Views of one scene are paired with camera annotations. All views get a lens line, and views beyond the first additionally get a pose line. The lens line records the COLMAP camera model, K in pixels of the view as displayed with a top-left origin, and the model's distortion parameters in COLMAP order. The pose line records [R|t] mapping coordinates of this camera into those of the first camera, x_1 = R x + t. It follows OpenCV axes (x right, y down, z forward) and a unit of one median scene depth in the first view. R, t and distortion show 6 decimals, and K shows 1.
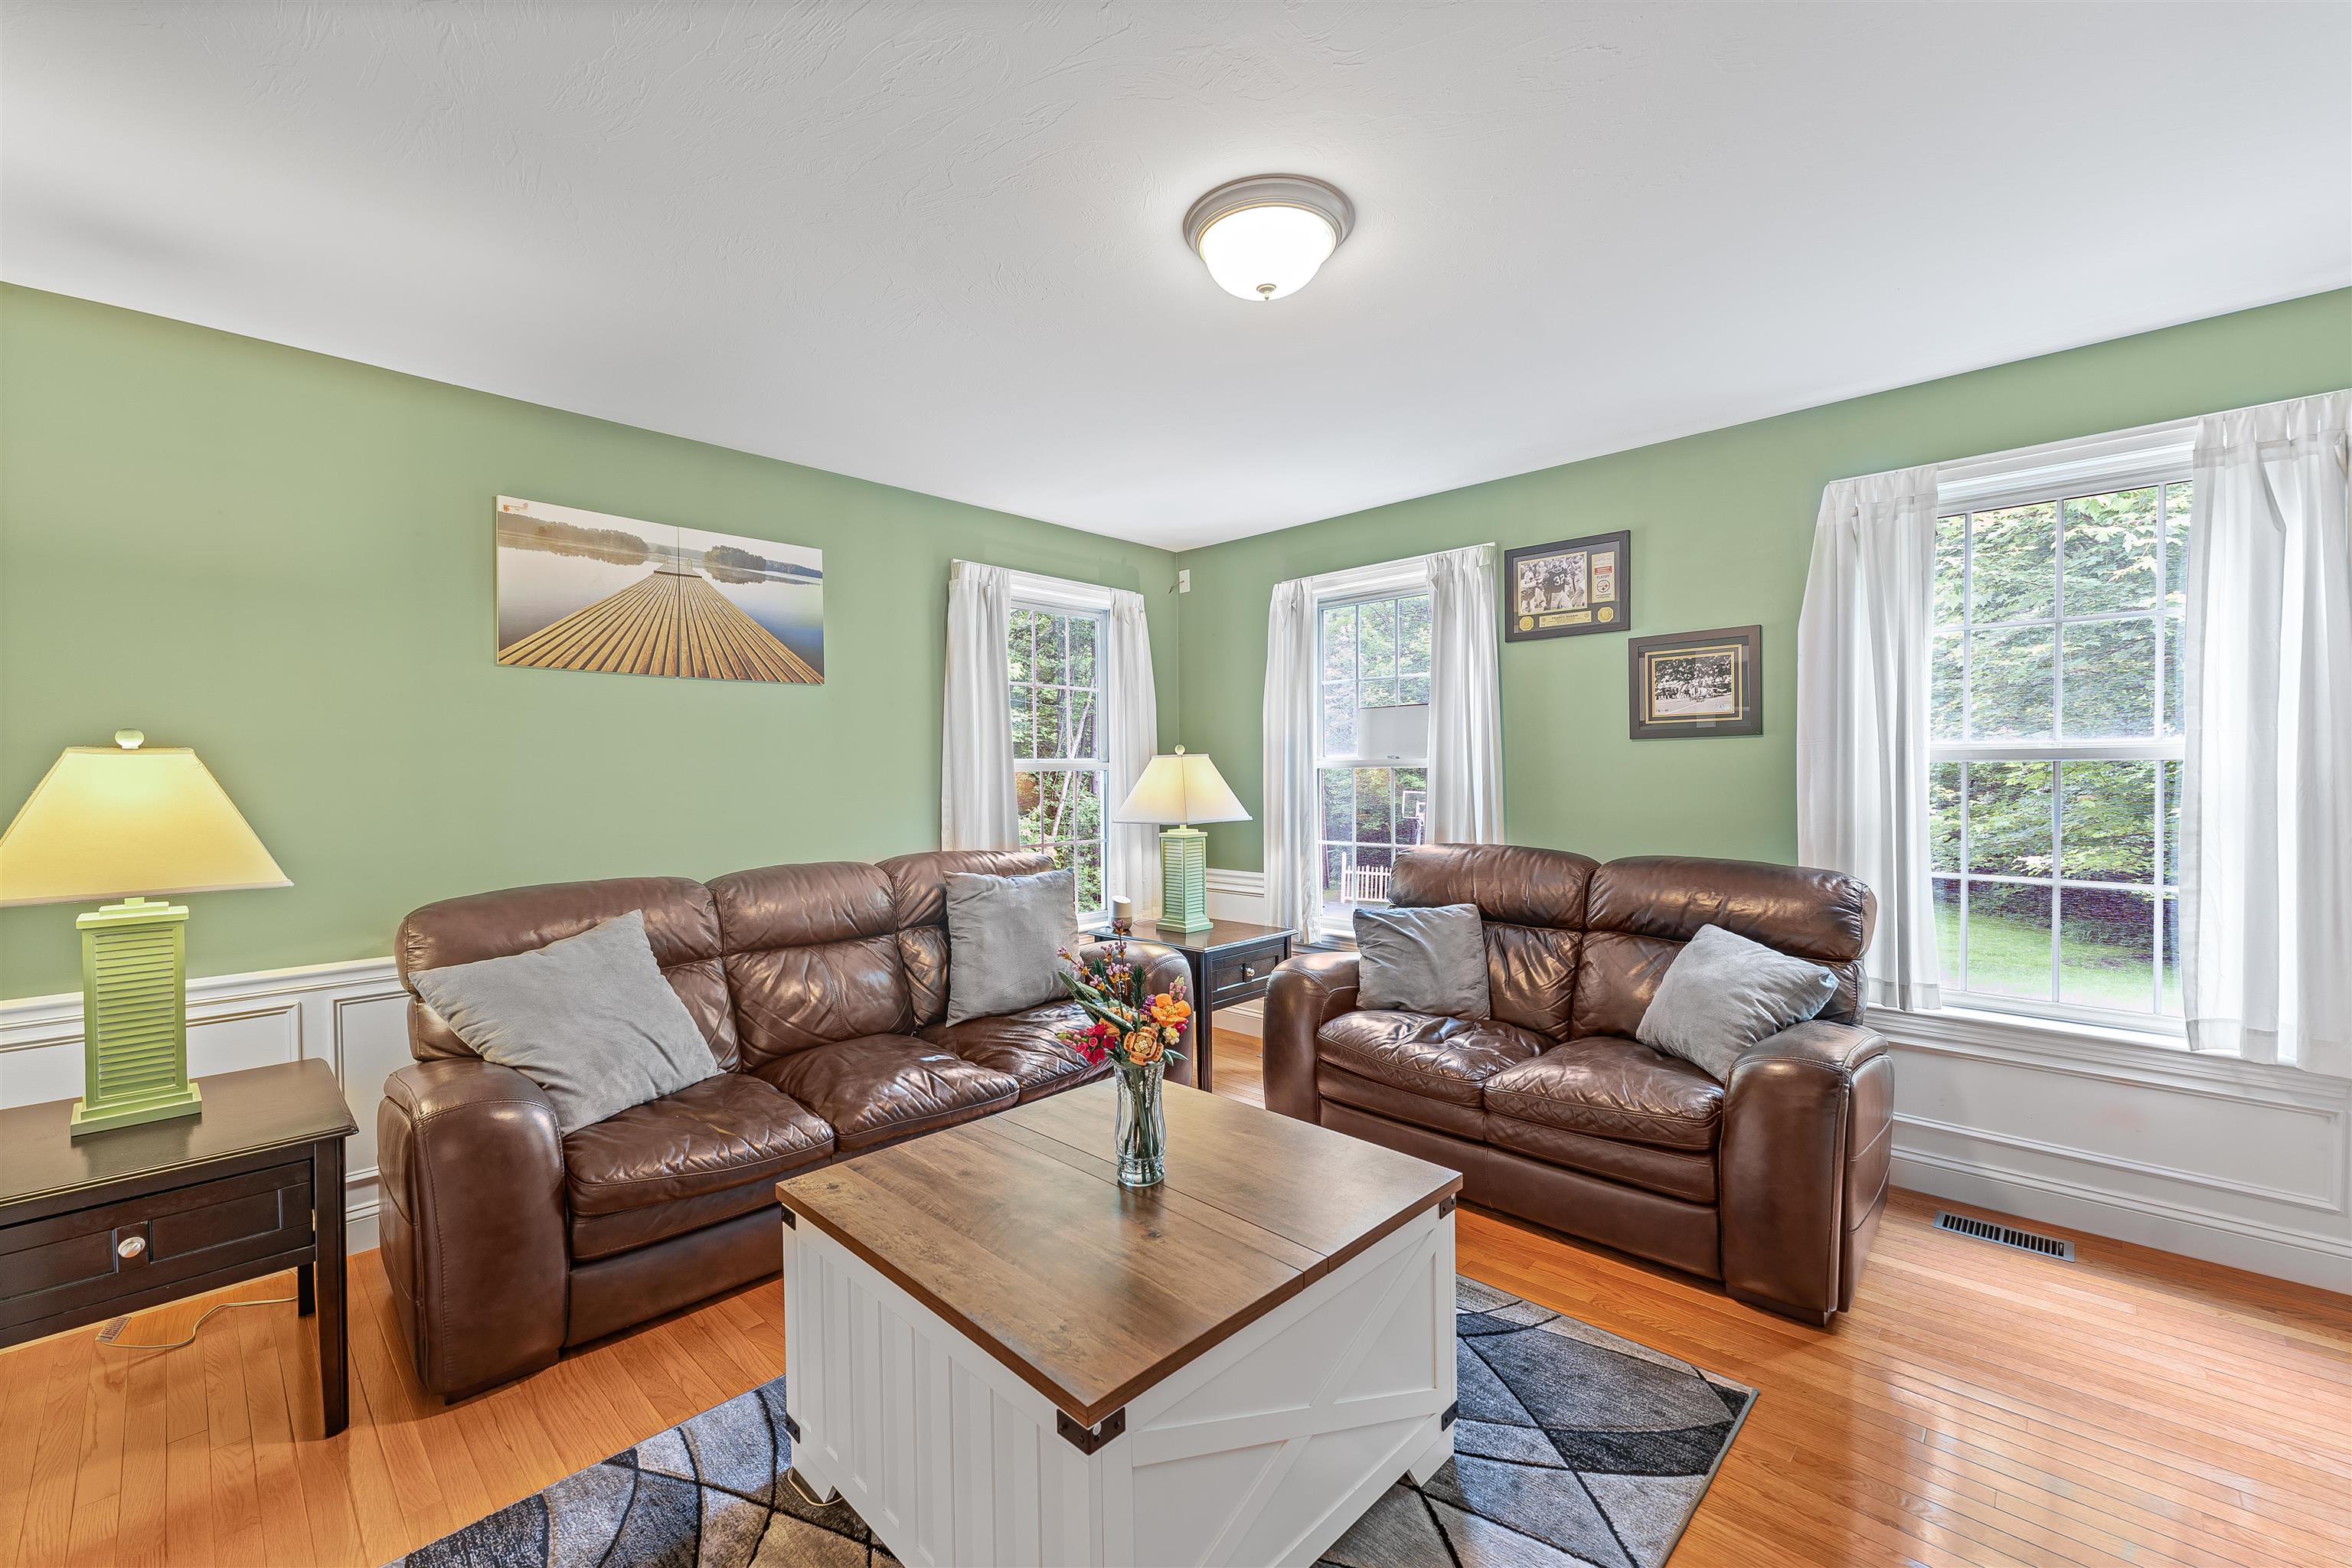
lens RADIAL K [[954.5, 0, 1176.2], [0, 954.5, 784.9], [0, 0, 1]] dist [0.000528, -0.000064]
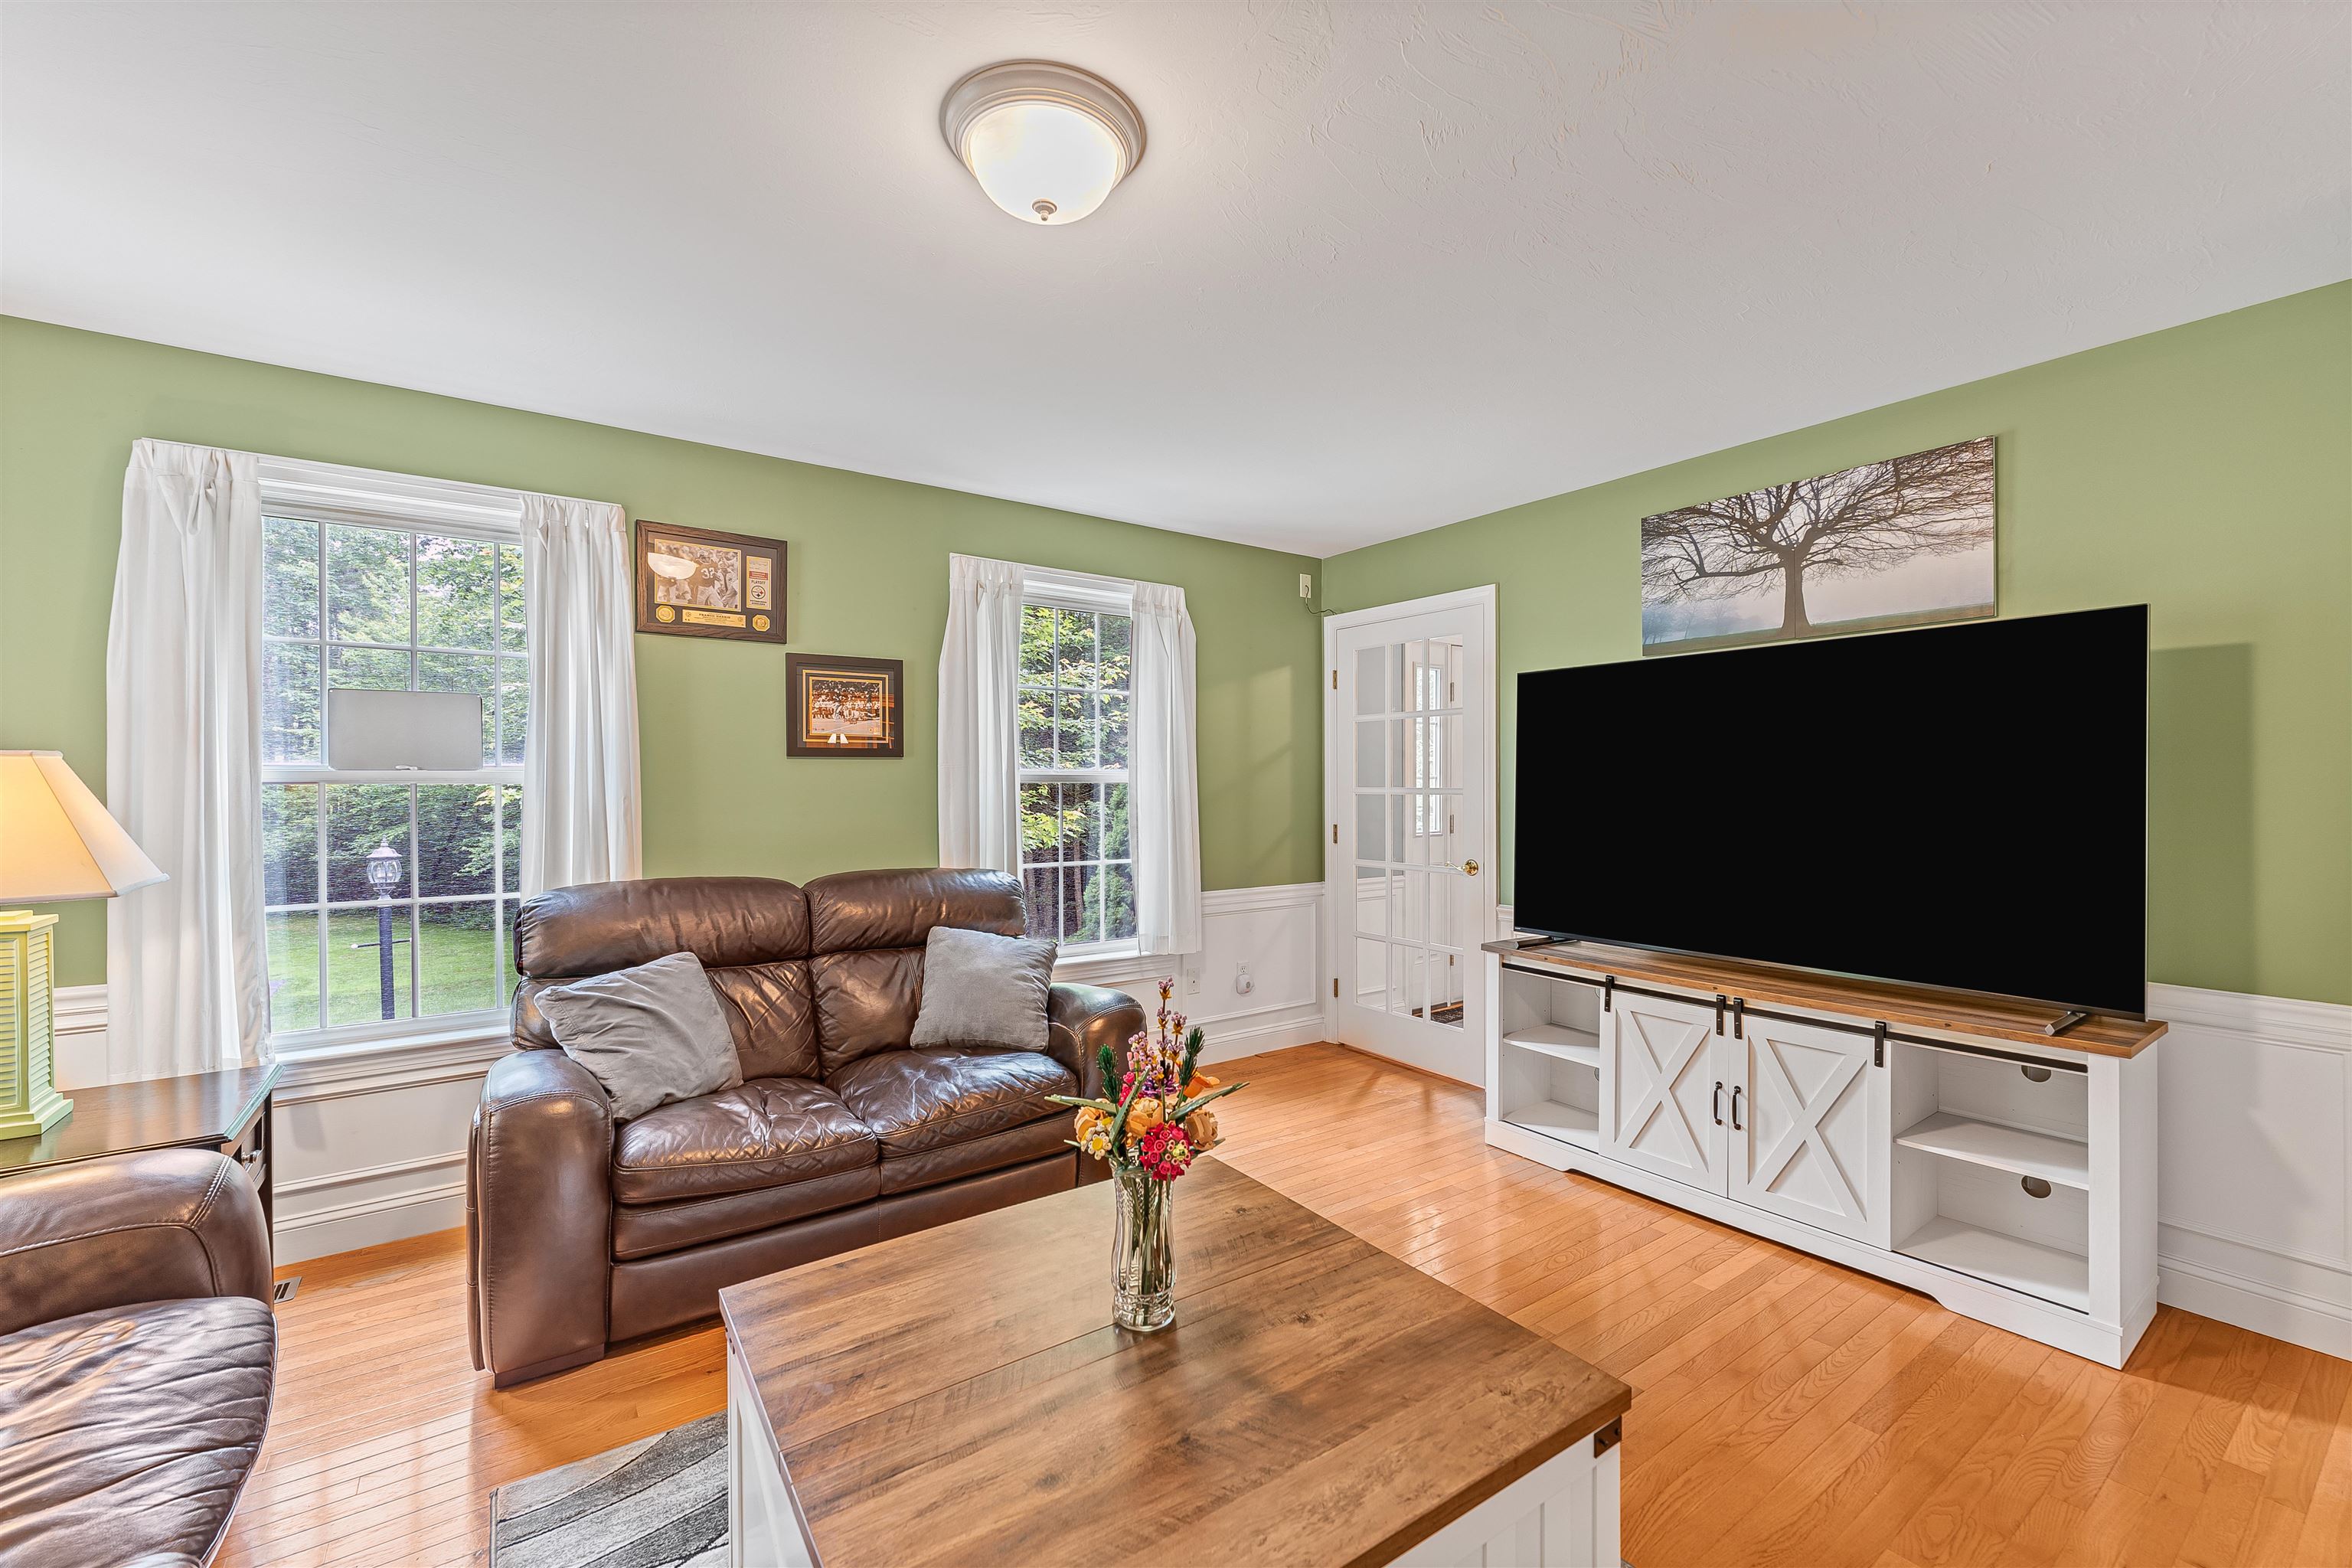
lens RADIAL K [[962.0, 0, 1180.6], [0, 962.0, 784.0], [0, 0, 1]] dist [-0.000564, -0.000112]
pose [[0.190131, 0.007795, 0.981728, -0.501202], [0.014650, 0.999835, -0.010776, -0.003929], [-0.981649, 0.016431, 0.189985, 0.518264]]
